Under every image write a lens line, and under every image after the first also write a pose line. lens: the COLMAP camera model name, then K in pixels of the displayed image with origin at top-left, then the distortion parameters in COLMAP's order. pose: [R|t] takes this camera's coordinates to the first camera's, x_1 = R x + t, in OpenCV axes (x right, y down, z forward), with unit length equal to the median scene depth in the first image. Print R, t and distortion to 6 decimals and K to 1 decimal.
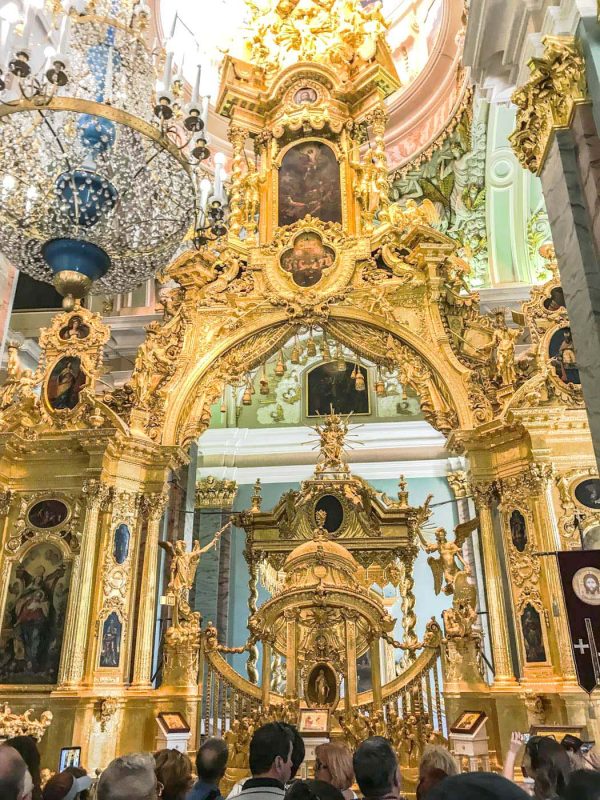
lens RADIAL K [[656.3, 0, 301.7], [0, 656.3, 393.9], [0, 0, 1]] dist [0.030463, -0.027926]
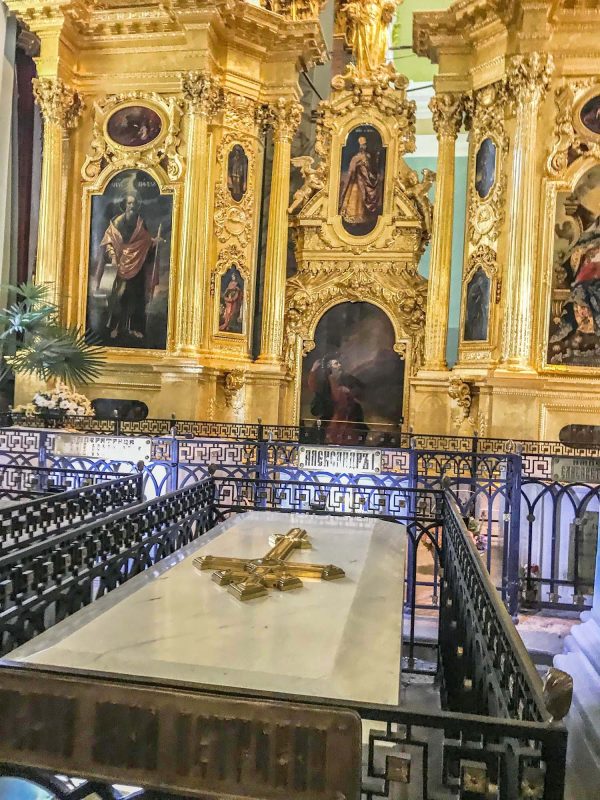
lens RADIAL K [[656.3, 0, 298.4], [0, 656.3, 397.9], [0, 0, 1]] dist [0.030463, -0.027926]
pose [[0.997029, 0.056130, -0.052755, -0.631118], [-0.029943, 0.913405, 0.405949, 0.182193], [0.070972, -0.403163, 0.912372, 0.309920]]
